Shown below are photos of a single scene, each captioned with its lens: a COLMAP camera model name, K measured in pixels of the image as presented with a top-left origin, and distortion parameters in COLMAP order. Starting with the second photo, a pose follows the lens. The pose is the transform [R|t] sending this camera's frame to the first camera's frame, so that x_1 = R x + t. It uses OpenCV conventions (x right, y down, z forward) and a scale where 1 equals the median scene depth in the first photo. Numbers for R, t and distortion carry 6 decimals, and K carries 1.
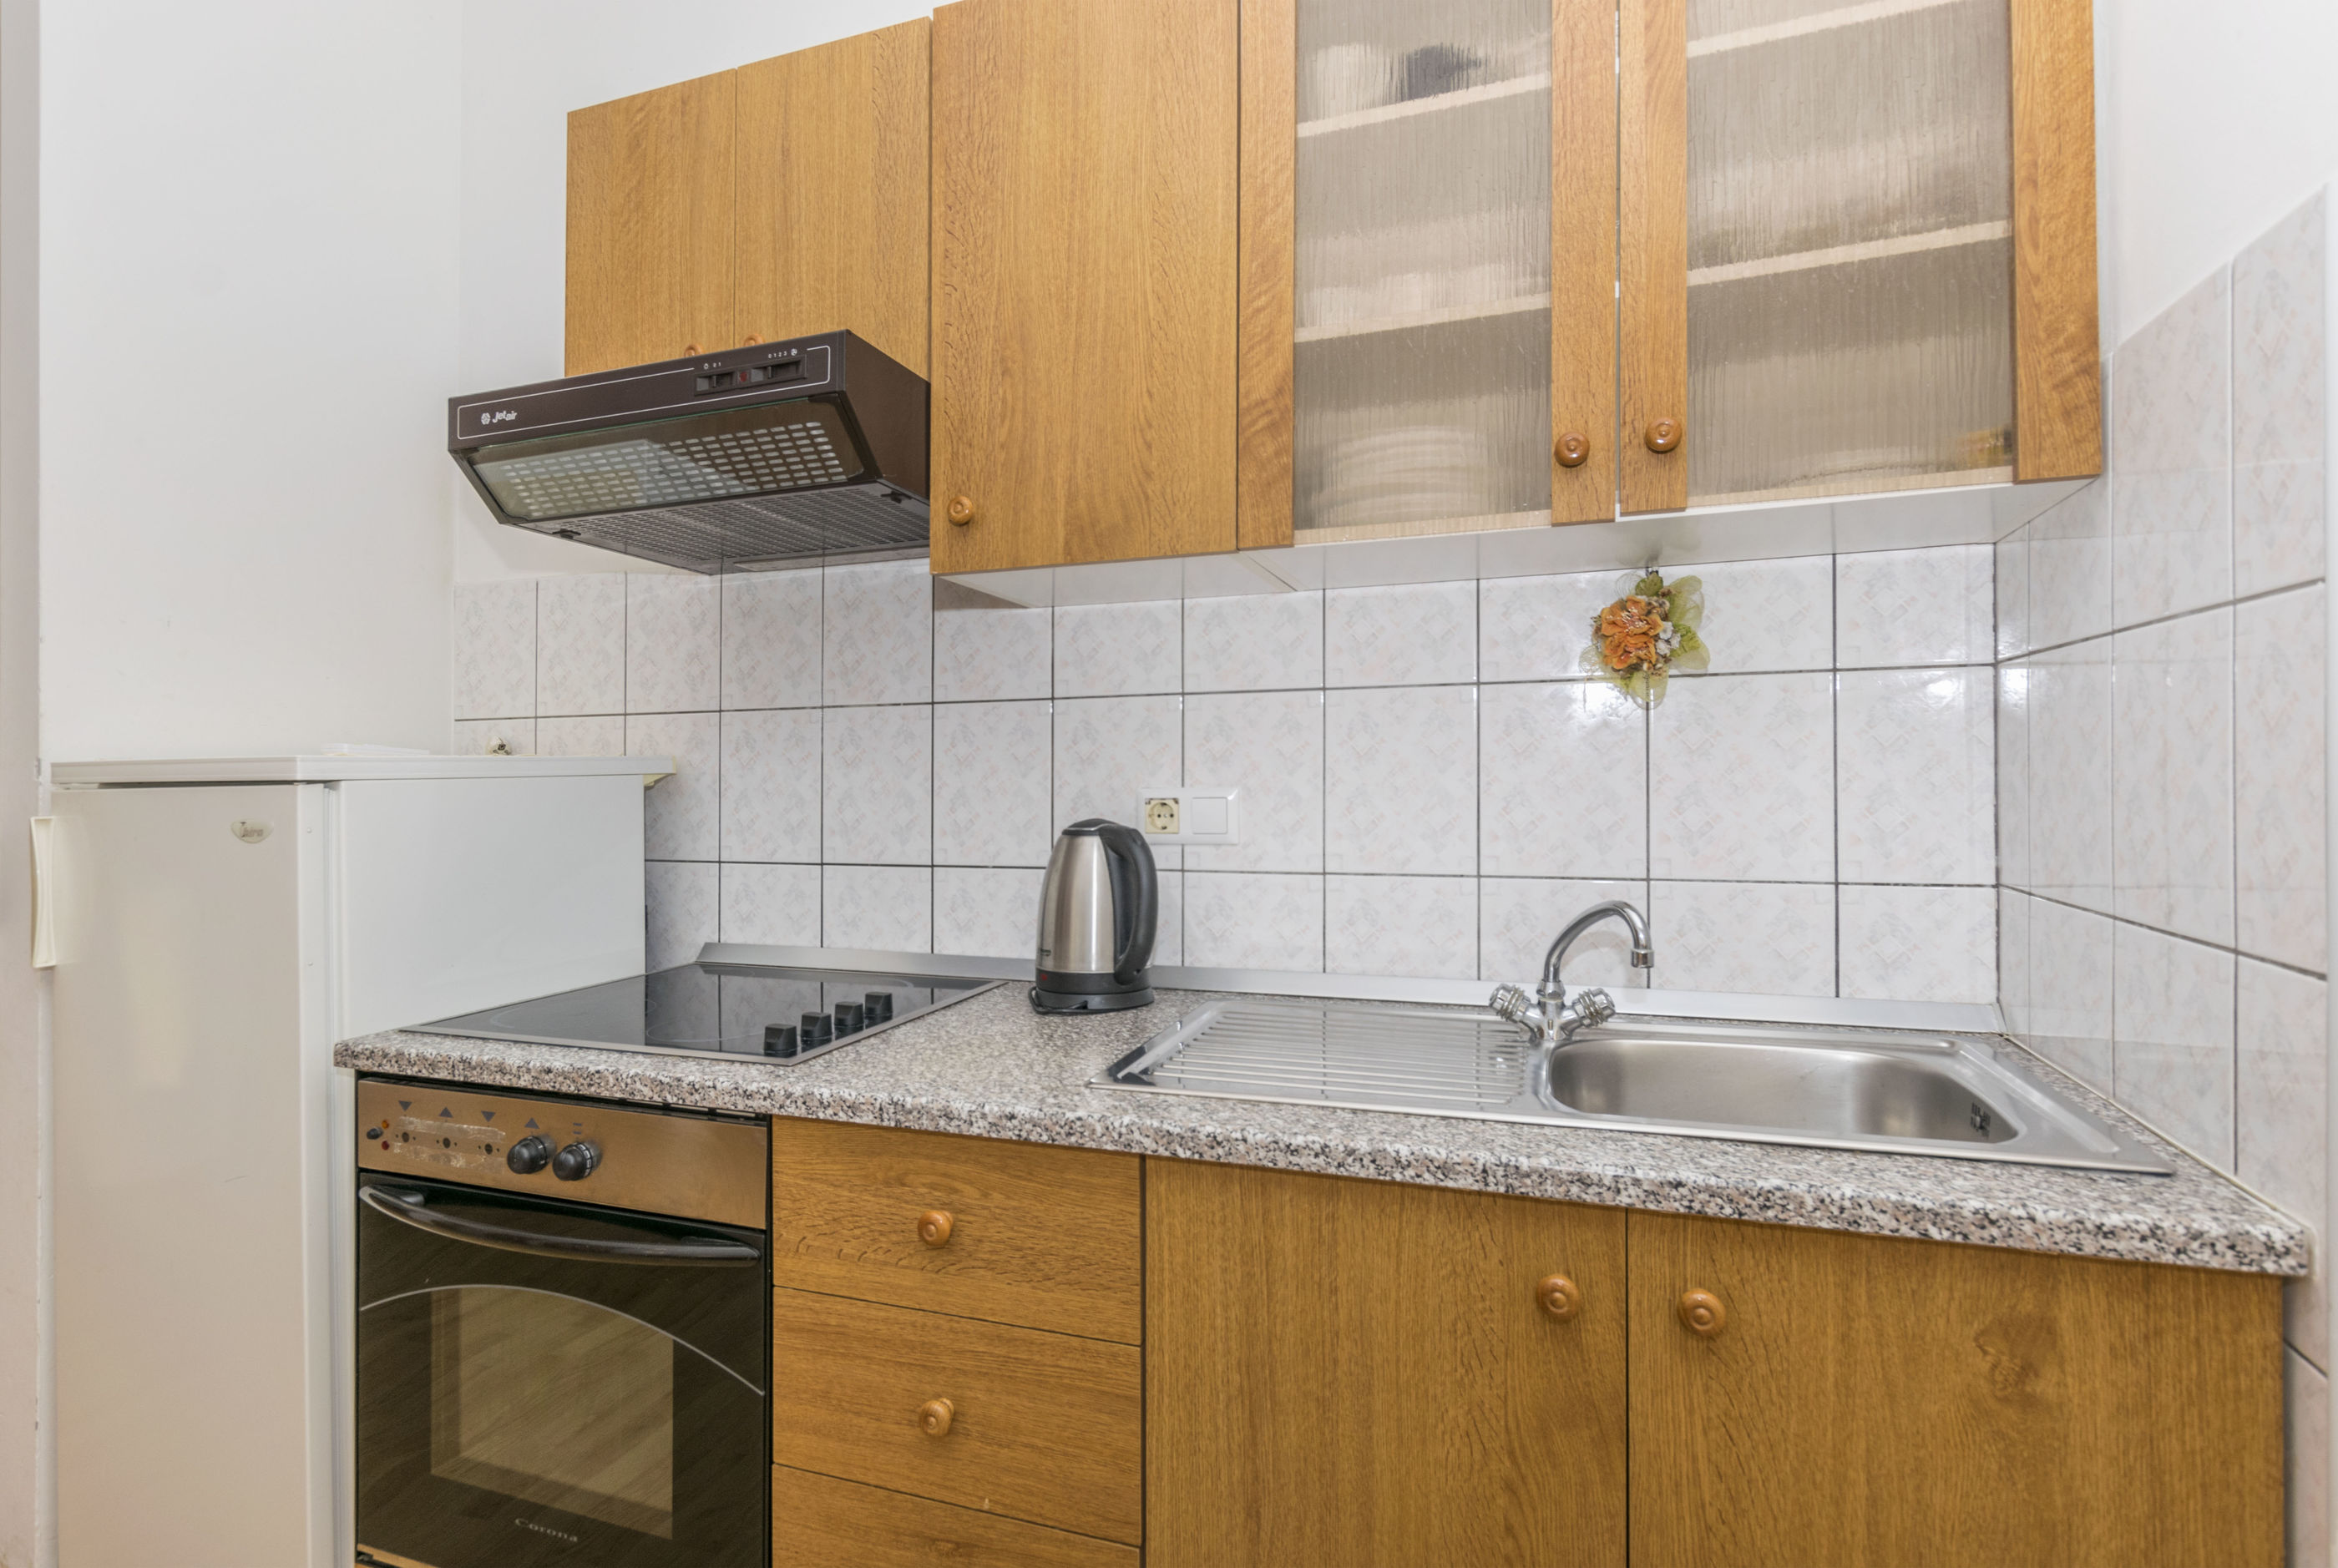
lens RADIAL K [[1159.5, 0, 1165.6], [0, 1159.5, 760.4], [0, 0, 1]] dist [0.003556, 0.000391]
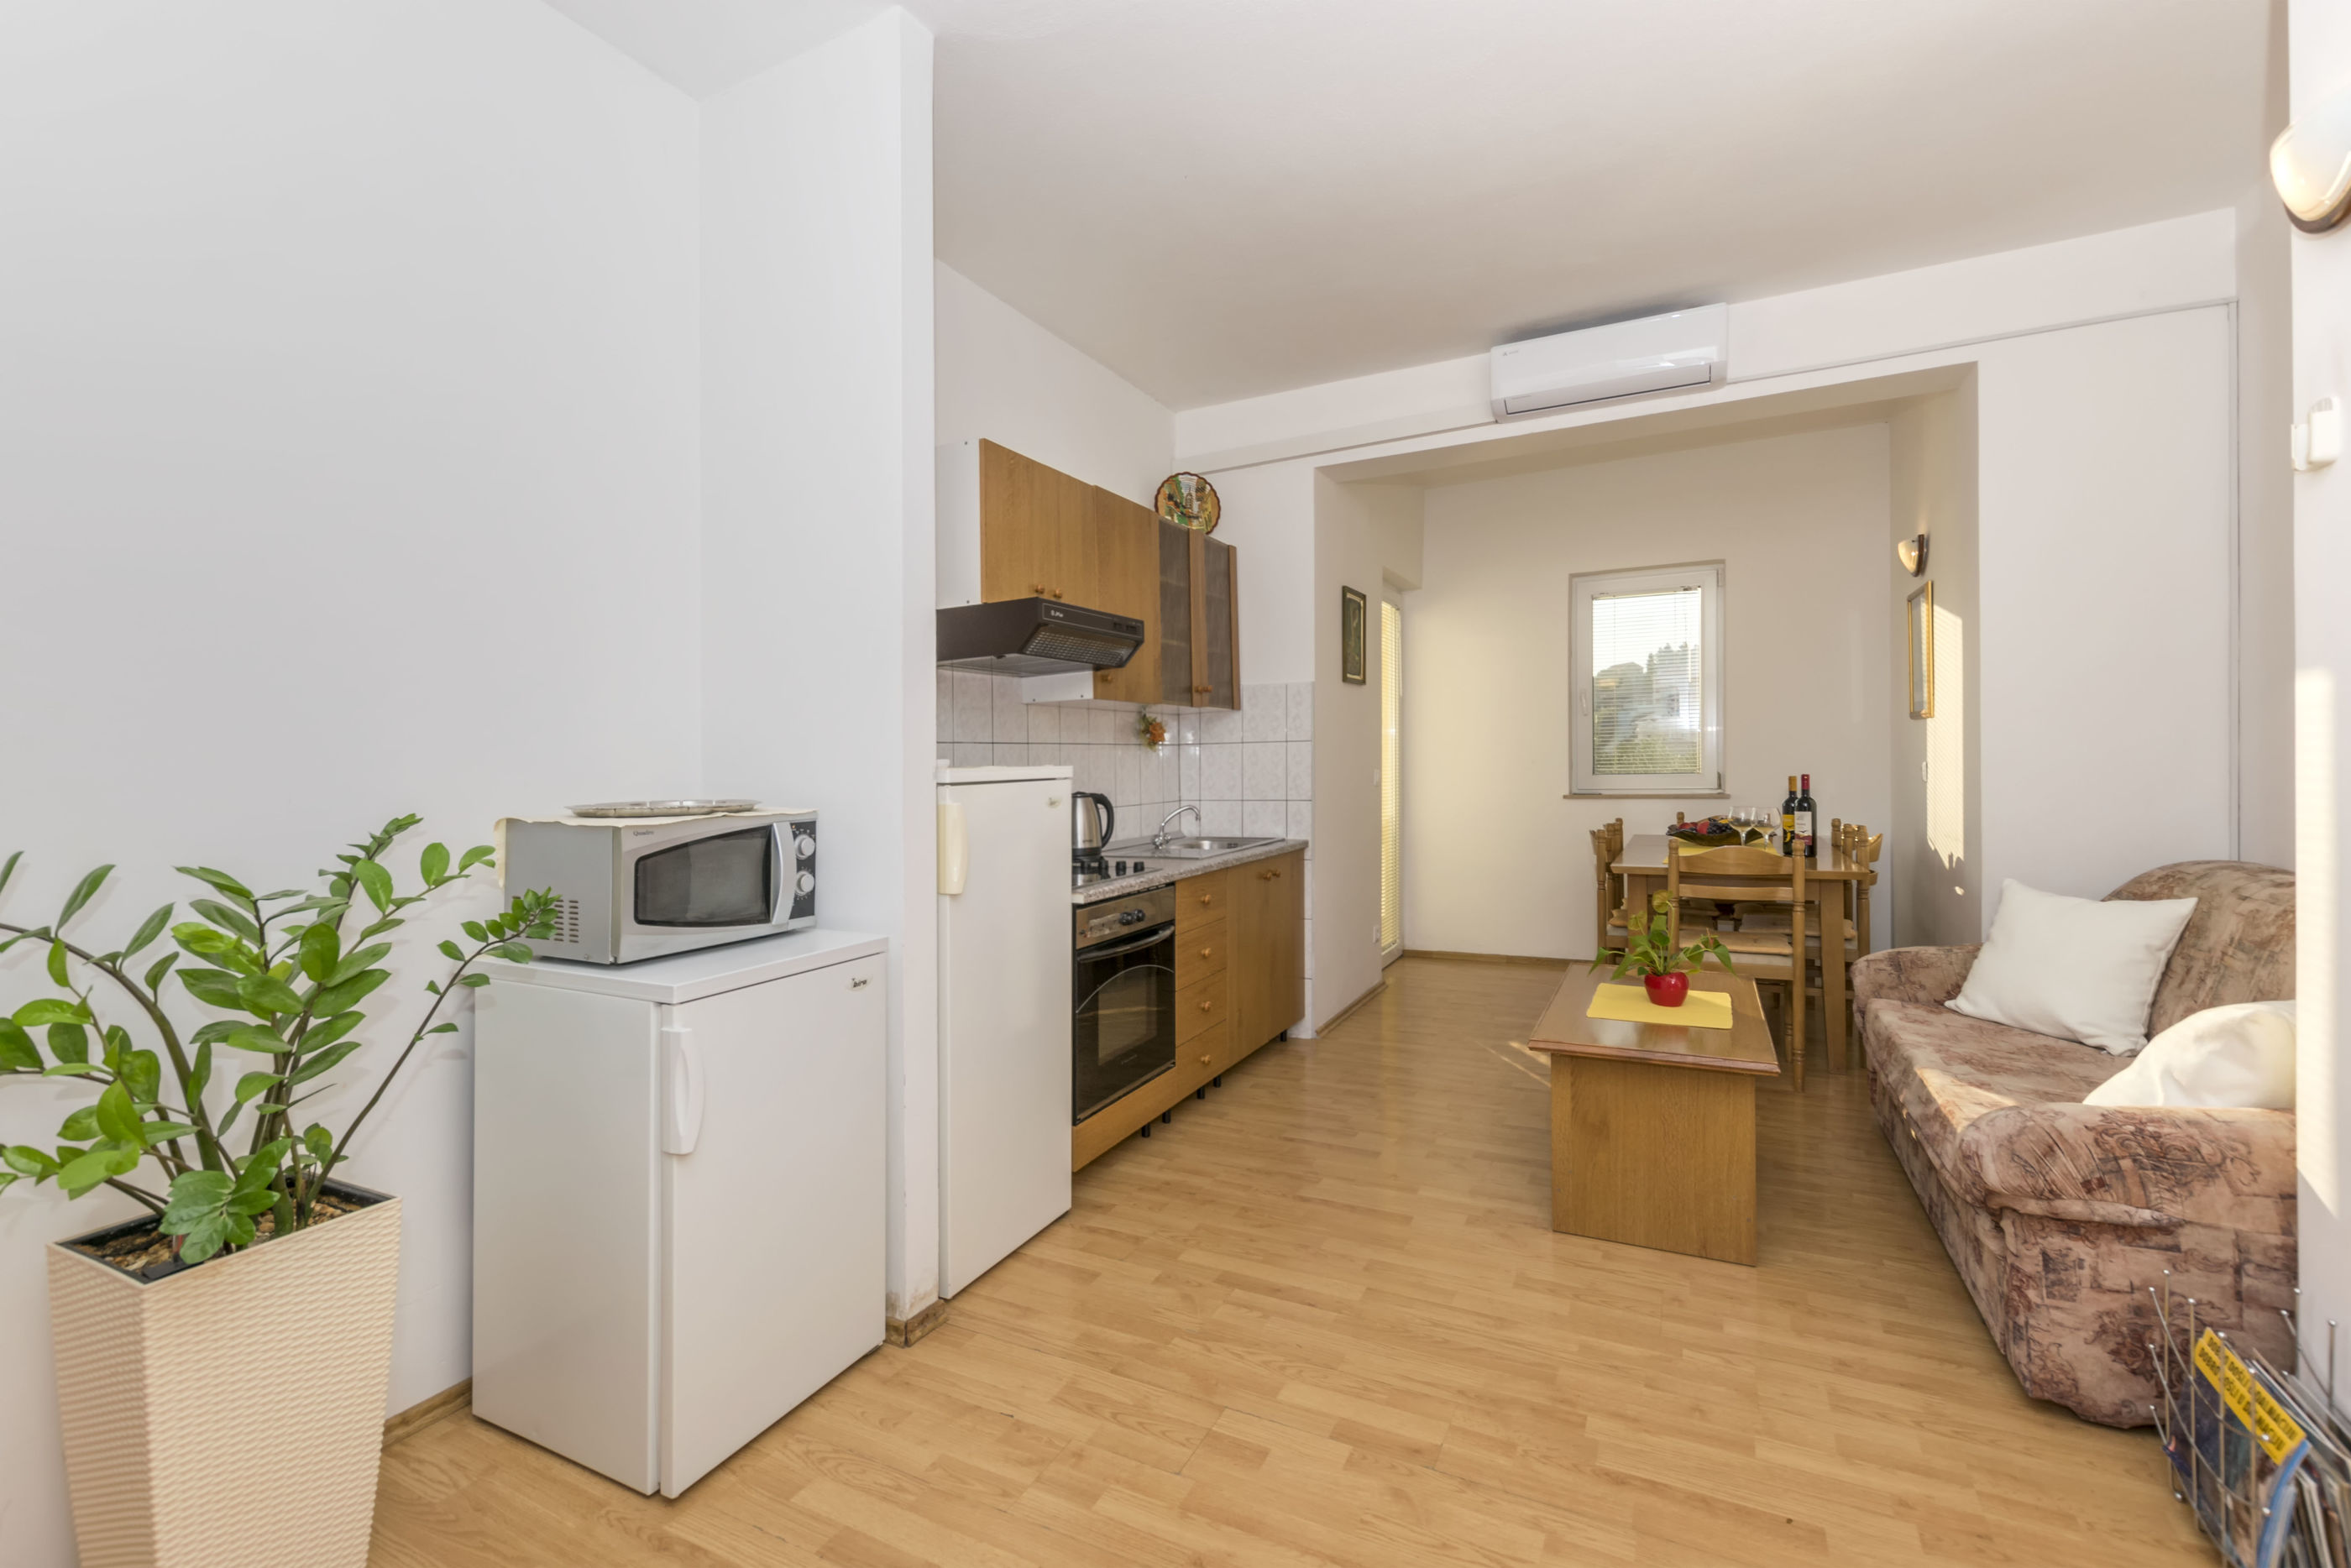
lens RADIAL K [[1036.9, 0, 1160.5], [0, 1036.9, 761.2], [0, 0, 1]] dist [0.000140, -0.000265]
pose [[0.113611, 0.011119, 0.993463, -2.759558], [0.008246, 0.999892, -0.012134, 0.013928], [-0.993491, 0.009571, 0.113507, 0.632776]]
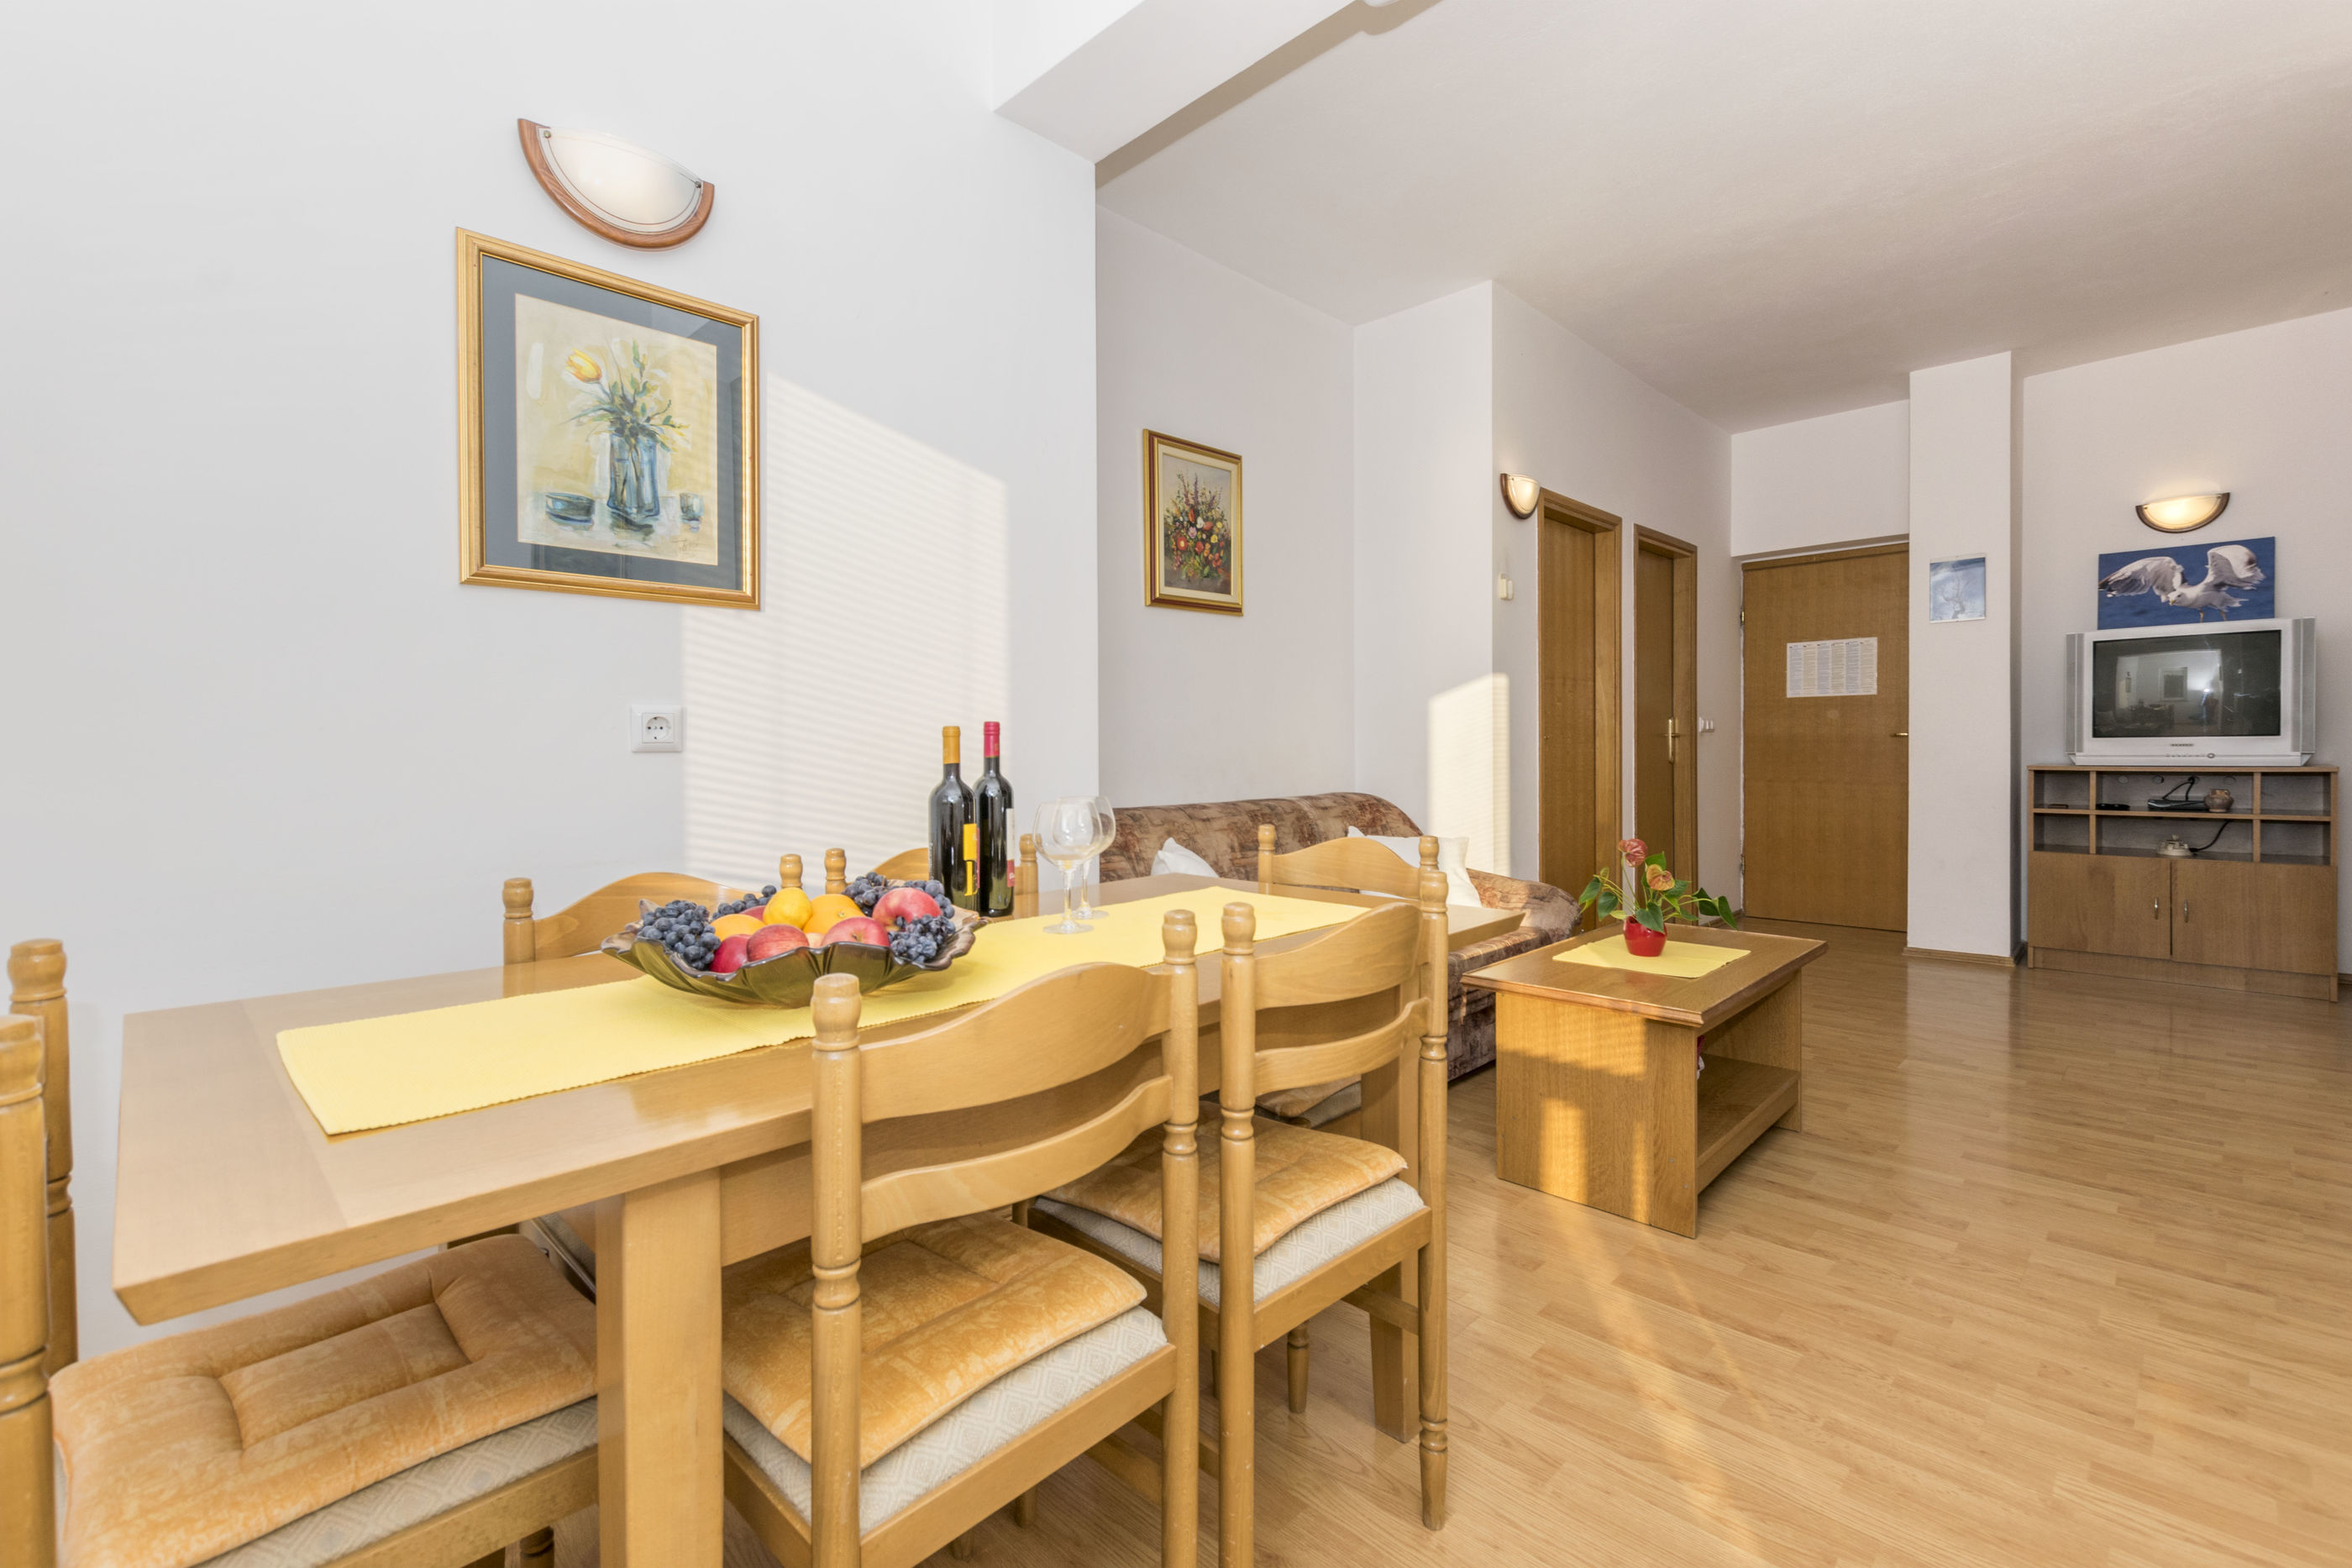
lens RADIAL K [[1027.8, 0, 1183.1], [0, 1027.8, 763.7], [0, 0, 1]] dist [0.003861, 0.000081]
pose [[-0.397977, 0.032056, -0.916835, 1.487769], [0.031714, 0.999273, 0.021172, 0.063235], [0.916847, -0.020651, -0.398704, -0.137705]]
